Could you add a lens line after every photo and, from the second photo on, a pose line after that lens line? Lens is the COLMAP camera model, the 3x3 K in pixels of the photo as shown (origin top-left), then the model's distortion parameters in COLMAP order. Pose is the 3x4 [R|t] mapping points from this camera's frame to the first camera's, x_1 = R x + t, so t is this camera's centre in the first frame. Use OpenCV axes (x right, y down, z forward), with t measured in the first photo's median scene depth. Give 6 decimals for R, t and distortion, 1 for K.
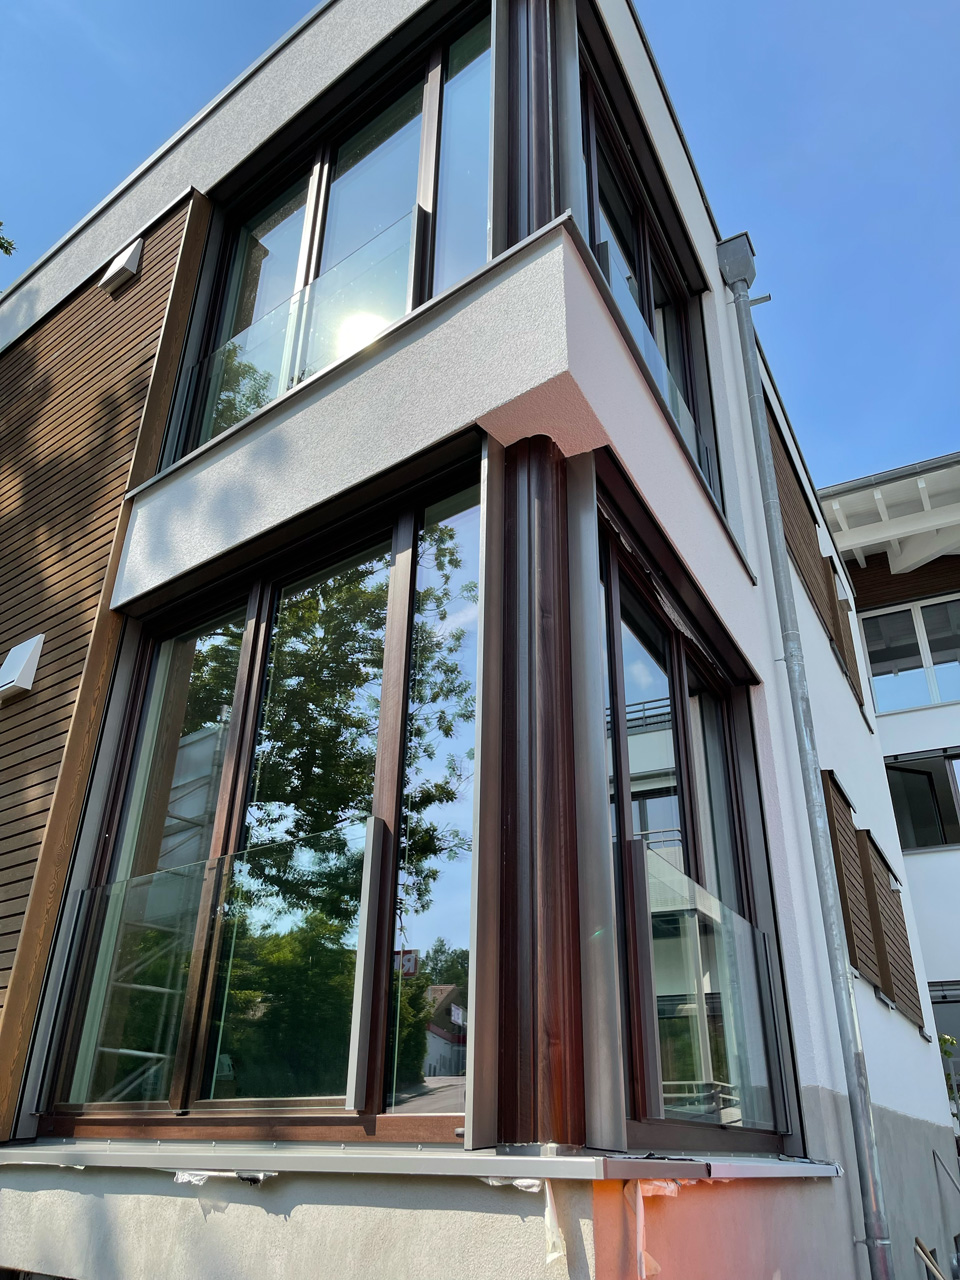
lens RADIAL K [[960.6, 0, 480.0], [0, 960.6, 640.0], [0, 0, 1]] dist [0.077604, -0.099666]
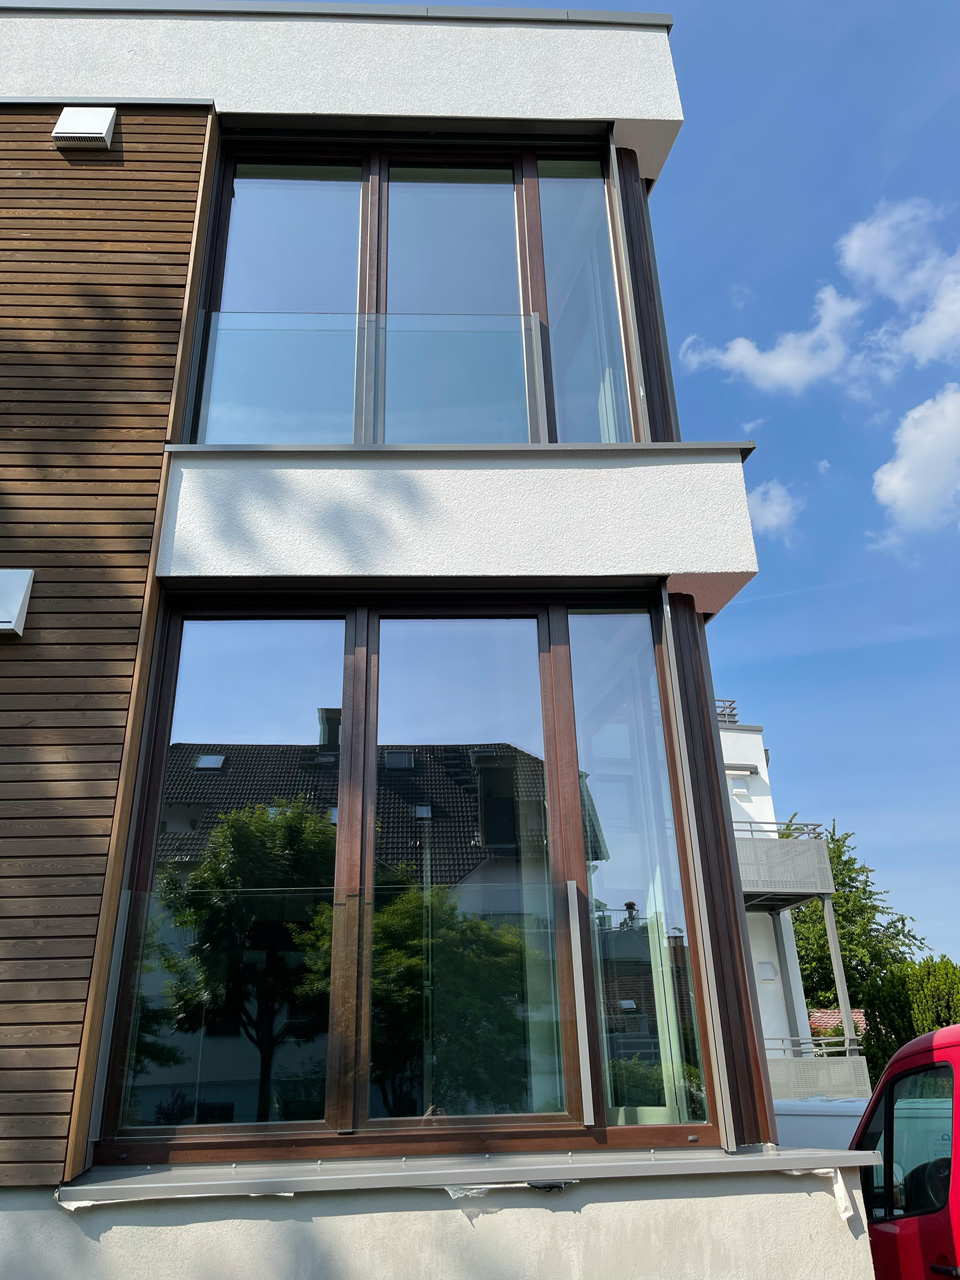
lens RADIAL K [[960.6, 0, 480.0], [0, 960.6, 640.0], [0, 0, 1]] dist [0.077604, -0.099666]
pose [[0.750810, 0.244273, 0.613690, -1.025496], [-0.268324, 0.961783, -0.054551, -0.008551], [-0.603562, -0.123710, 0.787661, 0.157618]]
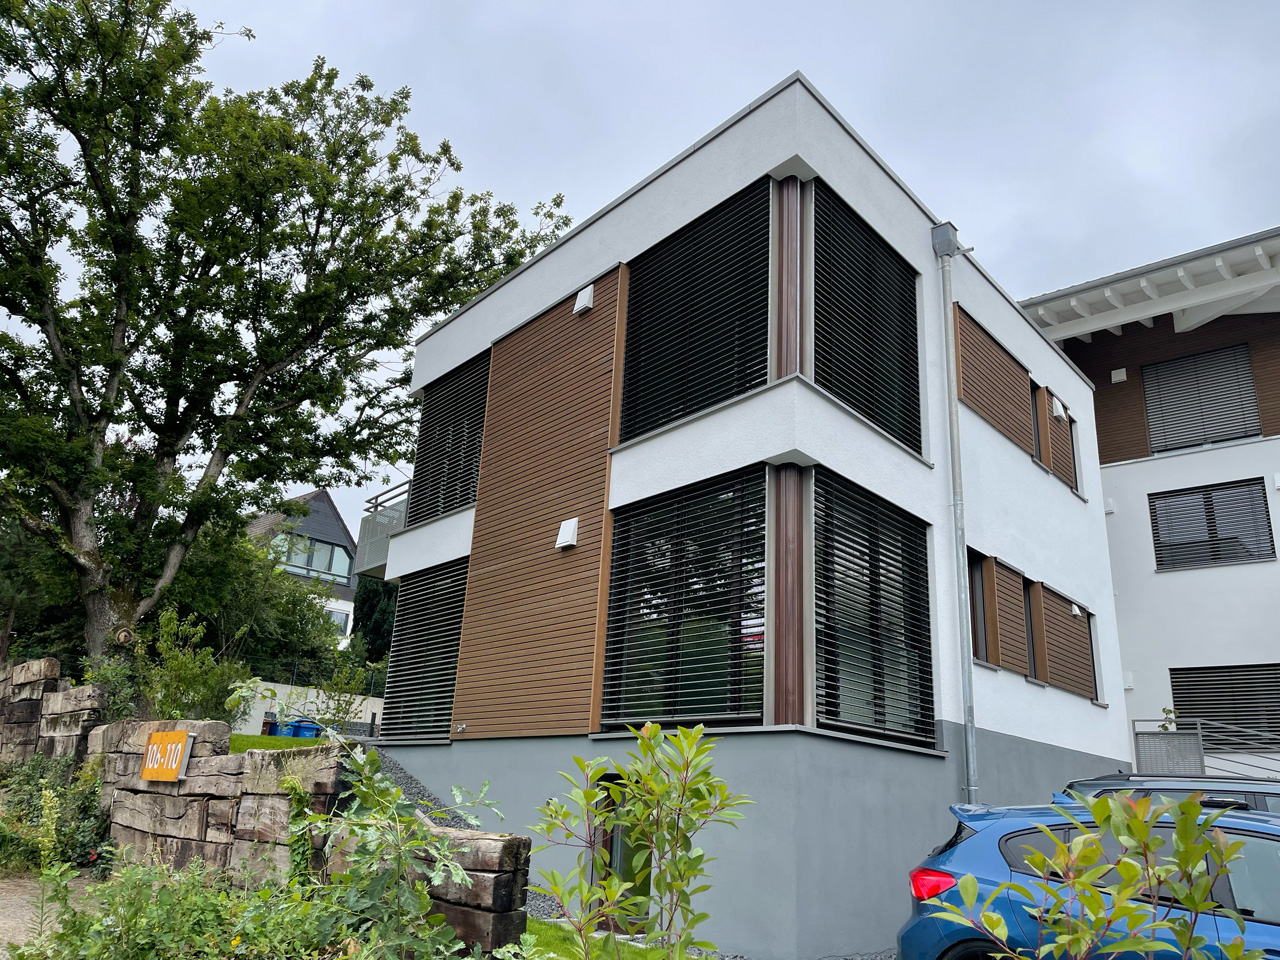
lens RADIAL K [[965.8, 0, 637.0], [0, 965.8, 493.4], [0, 0, 1]] dist [0.075974, -0.101471]
pose [[0.973363, -0.038173, -0.226069, 0.261805], [0.076316, 0.983757, 0.162477, -0.619690], [0.216195, -0.175402, 0.960466, -1.603146]]
